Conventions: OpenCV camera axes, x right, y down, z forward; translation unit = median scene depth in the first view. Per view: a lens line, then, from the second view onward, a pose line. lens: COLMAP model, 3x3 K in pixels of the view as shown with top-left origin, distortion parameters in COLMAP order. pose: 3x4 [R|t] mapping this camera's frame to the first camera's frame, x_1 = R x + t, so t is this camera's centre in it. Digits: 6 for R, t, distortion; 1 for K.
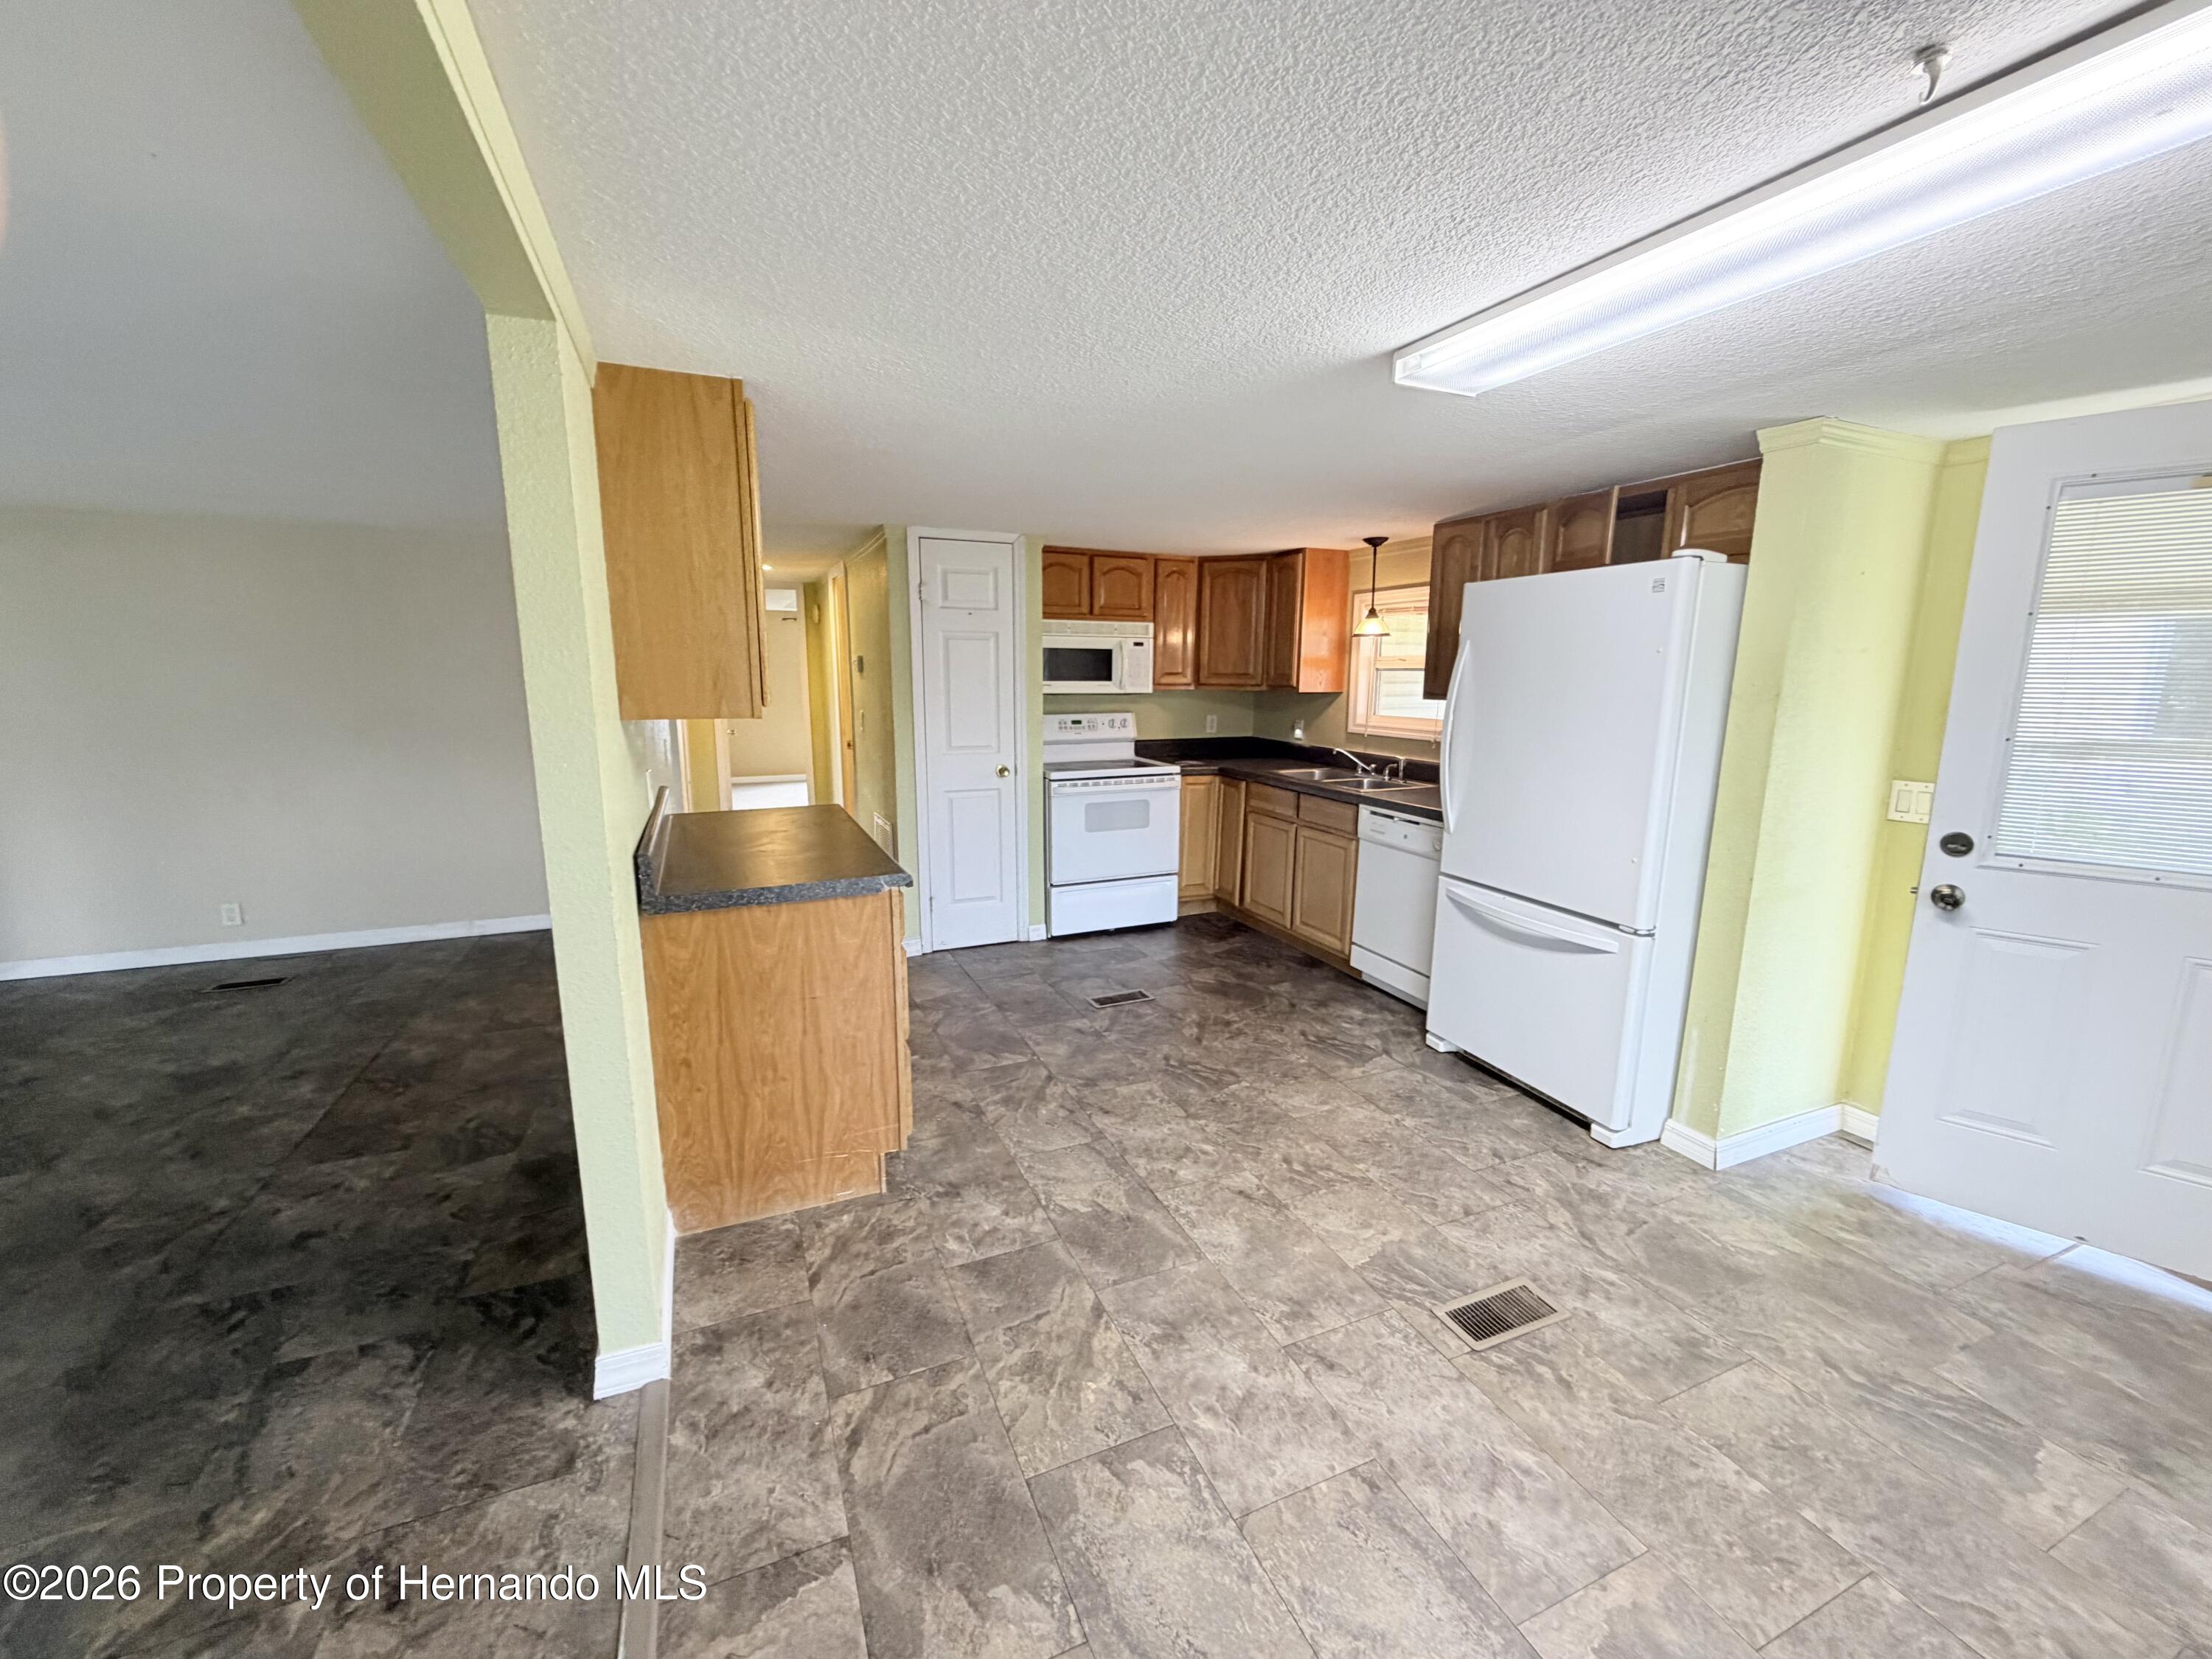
lens RADIAL K [[878.5, 0, 1098.0], [0, 878.5, 823.5], [0, 0, 1]] dist [0.000409, -0.000118]
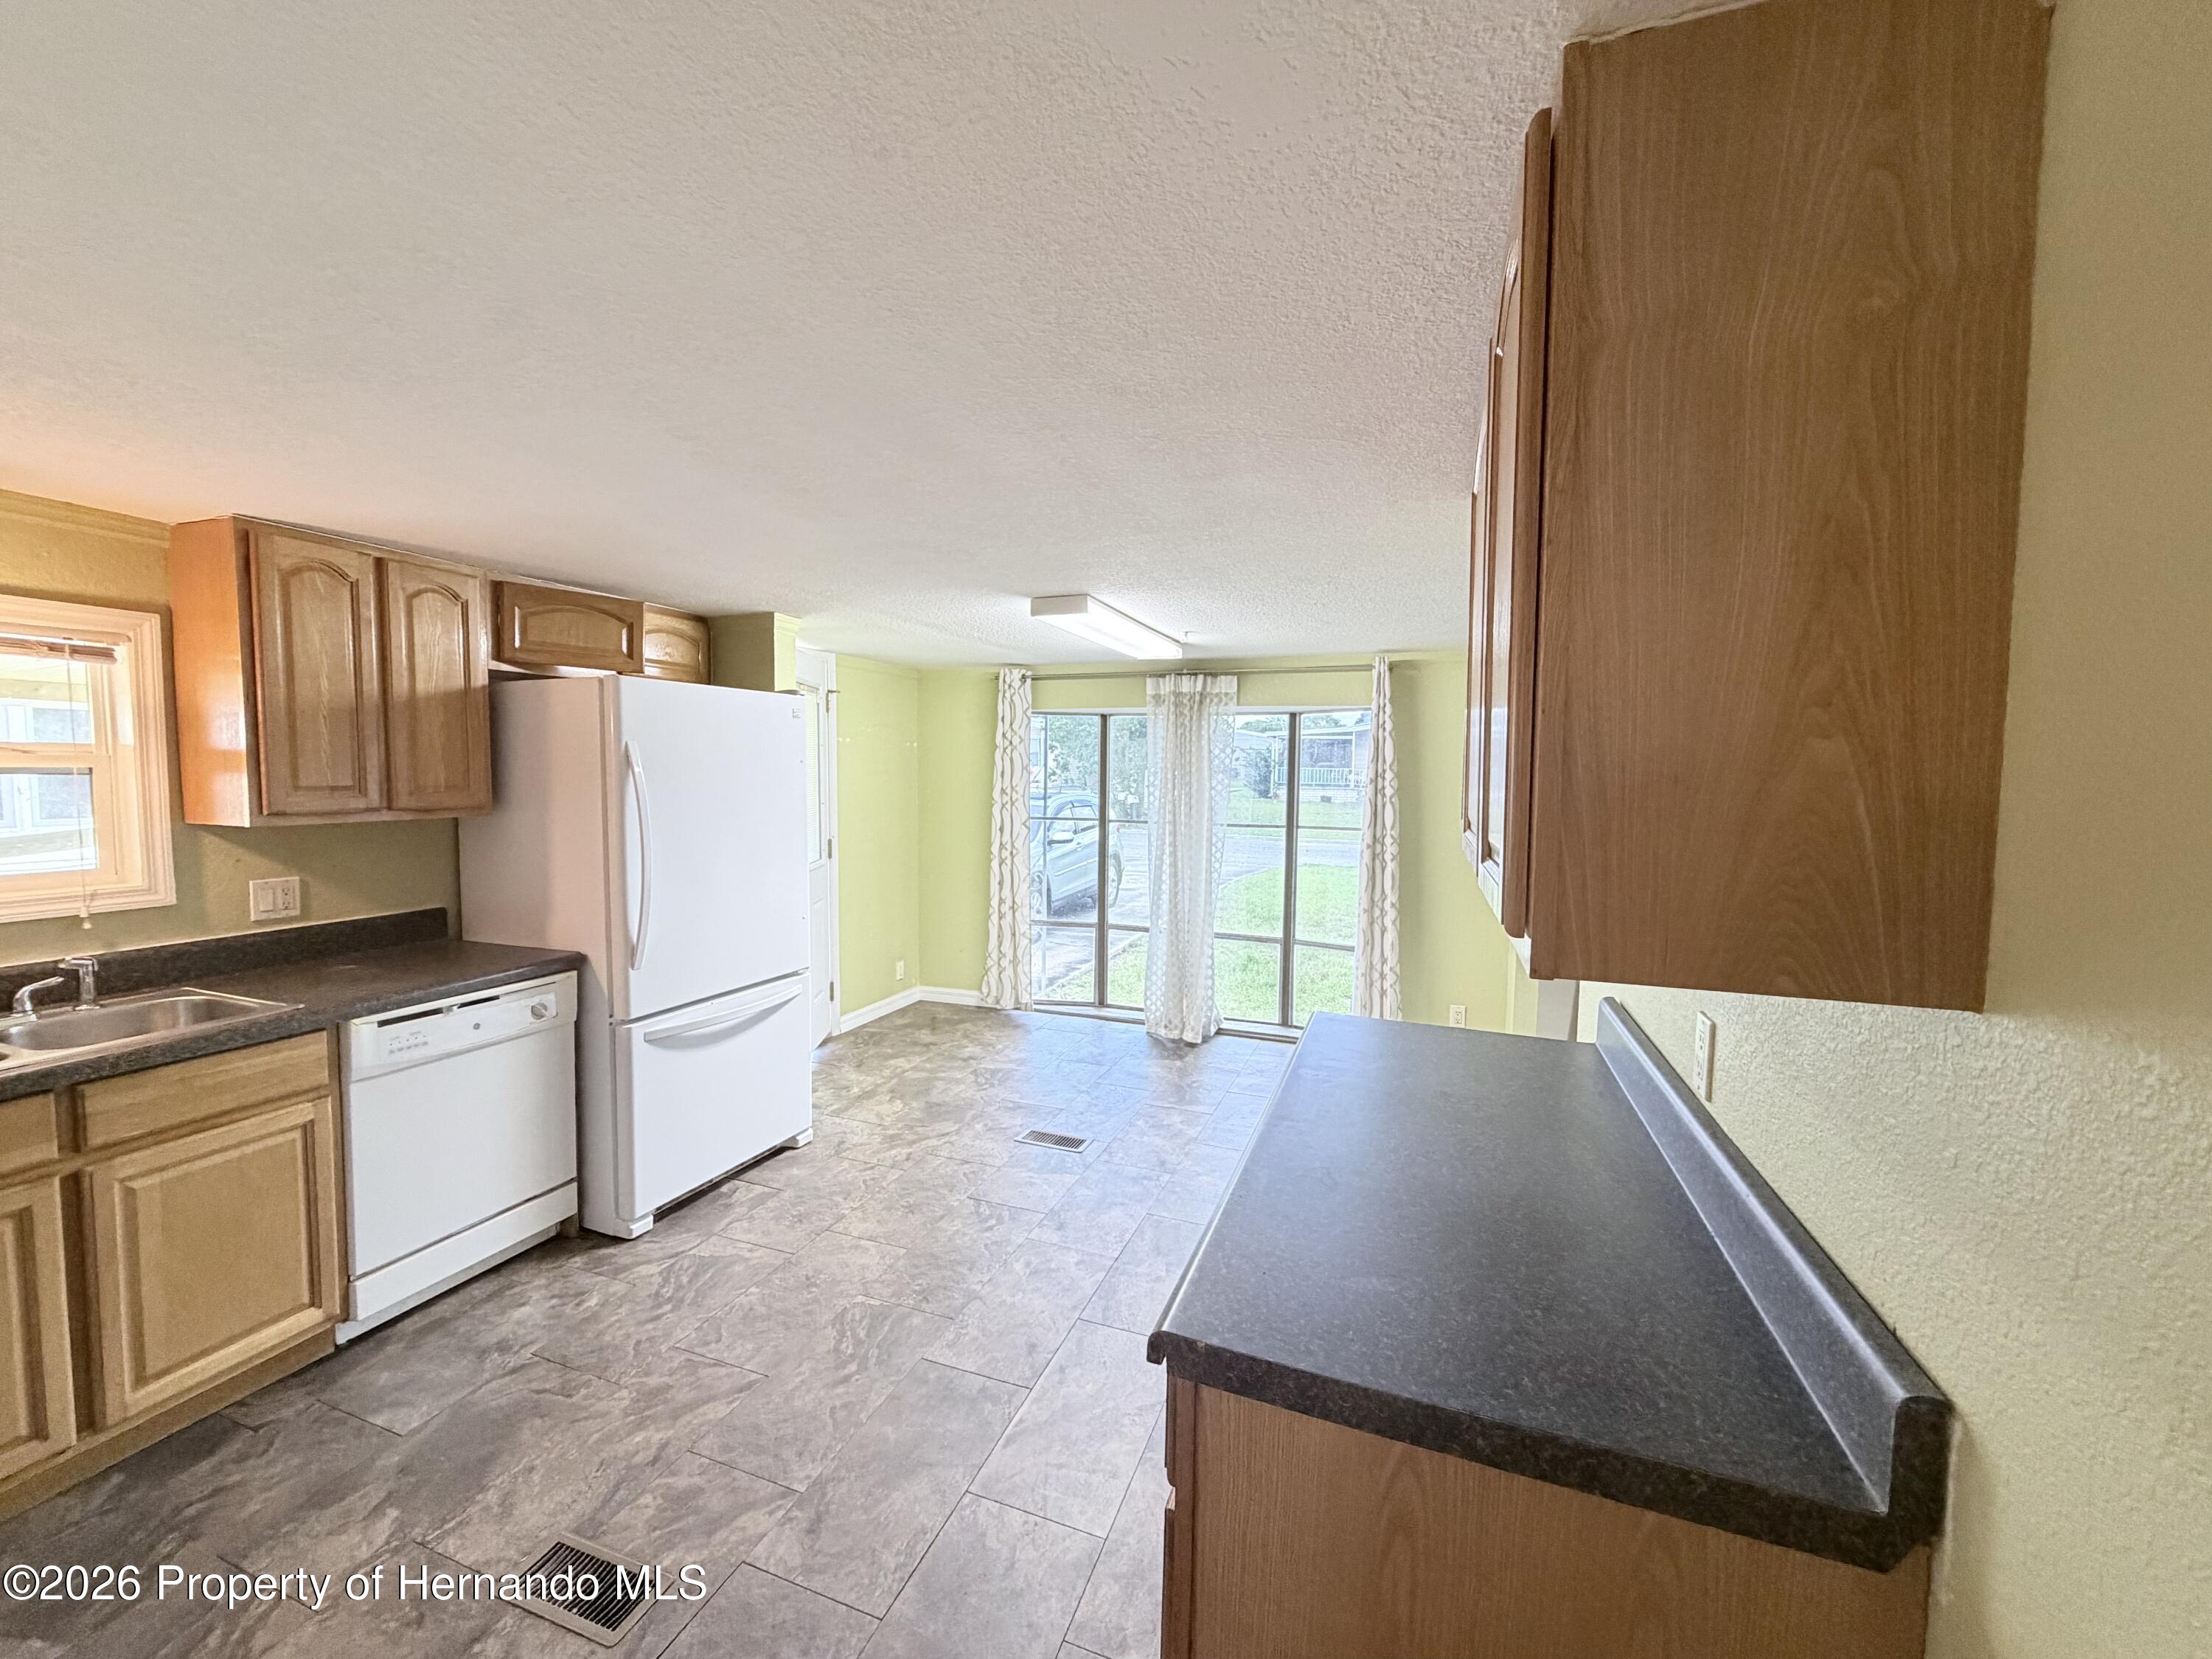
lens RADIAL K [[878.5, 0, 1098.0], [0, 878.5, 823.5], [0, 0, 1]] dist [0.000409, -0.000118]
pose [[-0.716240, -0.058565, 0.695392, -0.574789], [0.102610, 0.976804, 0.187952, -0.279262], [-0.690269, 0.205973, -0.693616, 1.476098]]
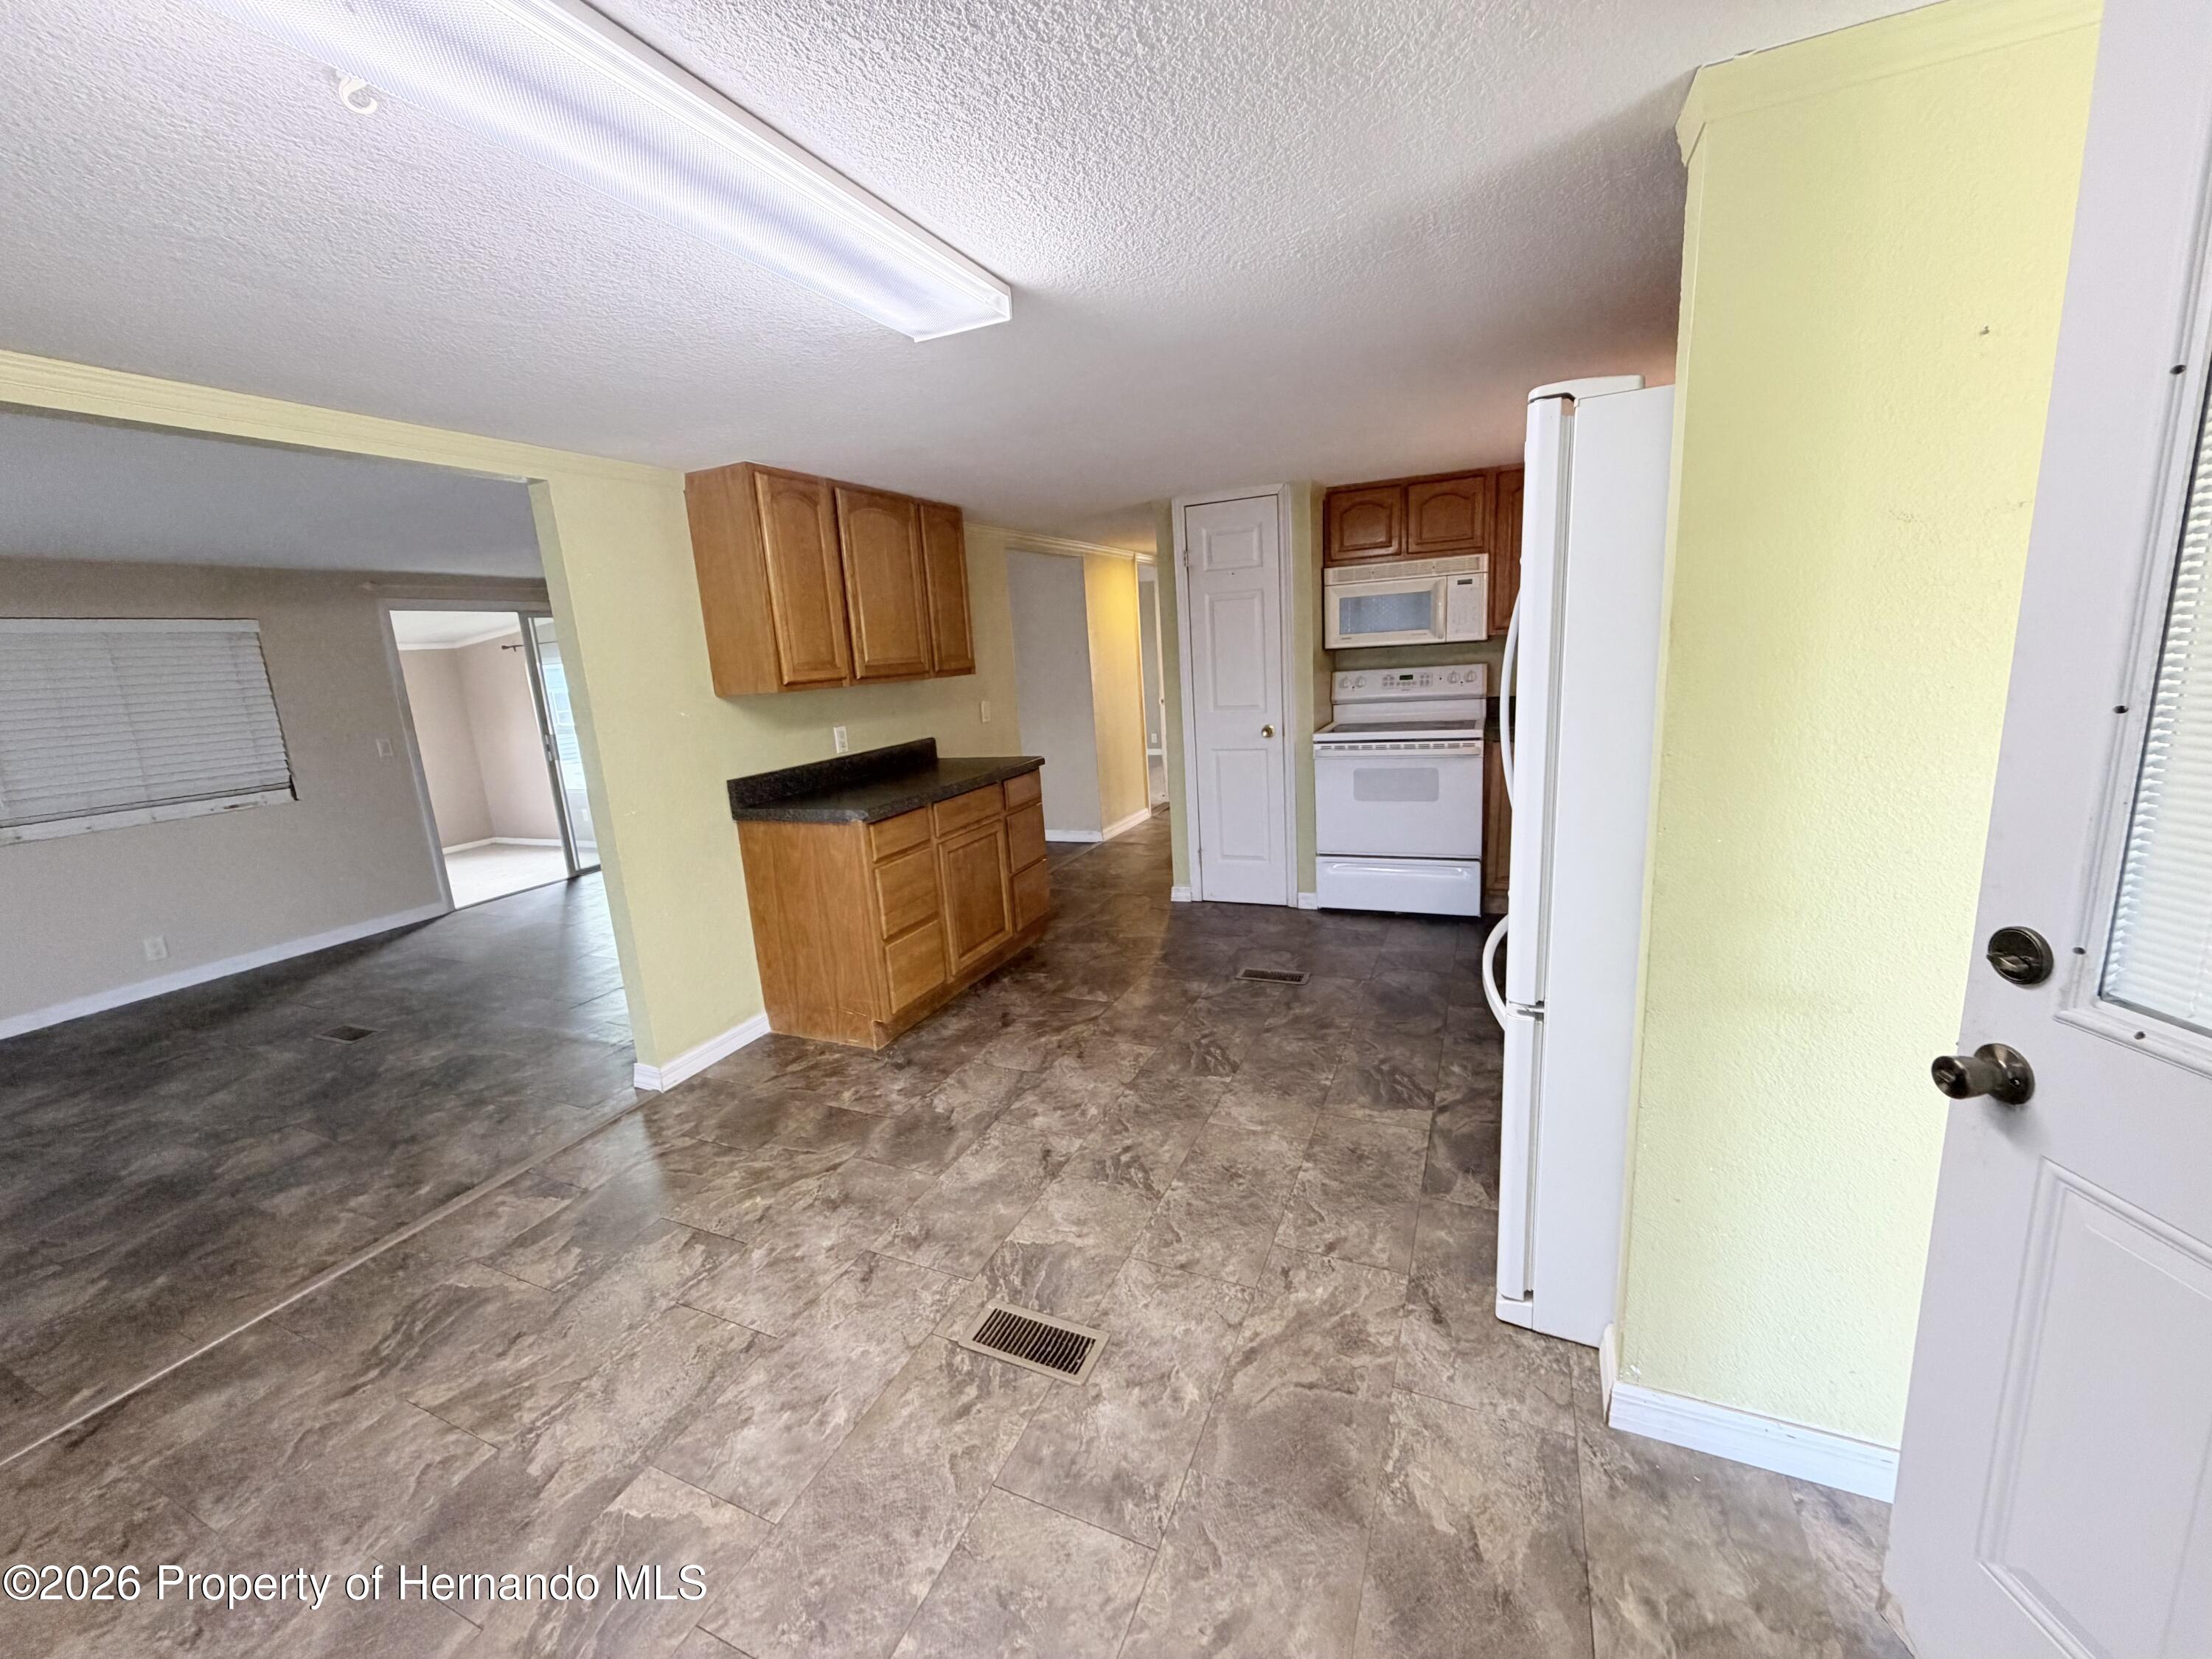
lens RADIAL K [[878.5, 0, 1098.0], [0, 878.5, 823.5], [0, 0, 1]] dist [0.000409, -0.000118]
pose [[0.669532, 0.097758, -0.736322, 0.818036], [-0.057161, 0.995143, 0.080144, -0.040547], [0.740580, -0.011570, 0.671868, 0.321018]]
